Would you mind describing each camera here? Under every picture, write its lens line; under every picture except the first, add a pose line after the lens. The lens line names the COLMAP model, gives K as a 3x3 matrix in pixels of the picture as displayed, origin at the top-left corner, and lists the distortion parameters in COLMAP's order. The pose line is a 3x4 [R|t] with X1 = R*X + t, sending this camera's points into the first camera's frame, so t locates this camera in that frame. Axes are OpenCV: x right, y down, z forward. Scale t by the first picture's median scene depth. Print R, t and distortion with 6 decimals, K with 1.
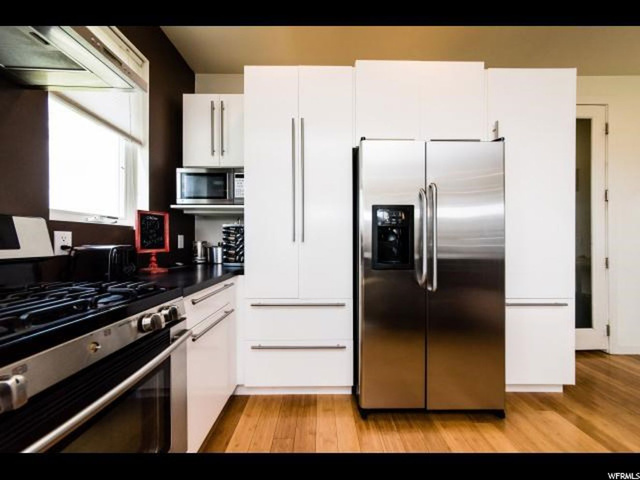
lens RADIAL K [[209.7, 0, 305.4], [0, 209.7, 240.8], [0, 0, 1]] dist [0.000083, 0.000005]
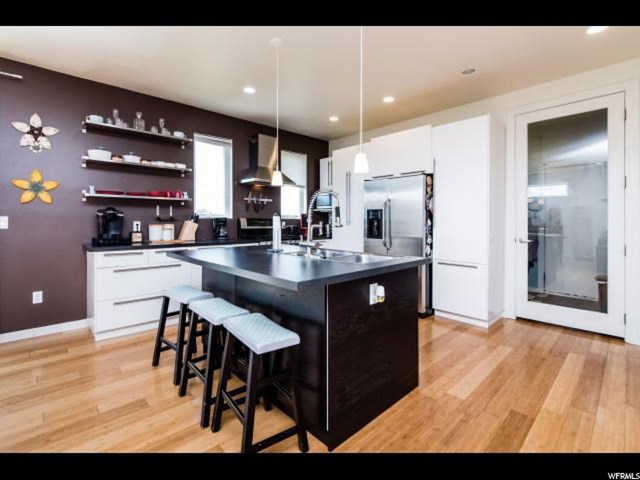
lens RADIAL K [[263.2, 0, 312.0], [0, 263.2, 219.5], [0, 0, 1]] dist [0.000439, 0.000262]
pose [[0.675594, -0.003946, -0.737263, 1.899520], [-0.001714, 0.999975, -0.006923, -0.040068], [0.737272, 0.005940, 0.675570, -1.283164]]
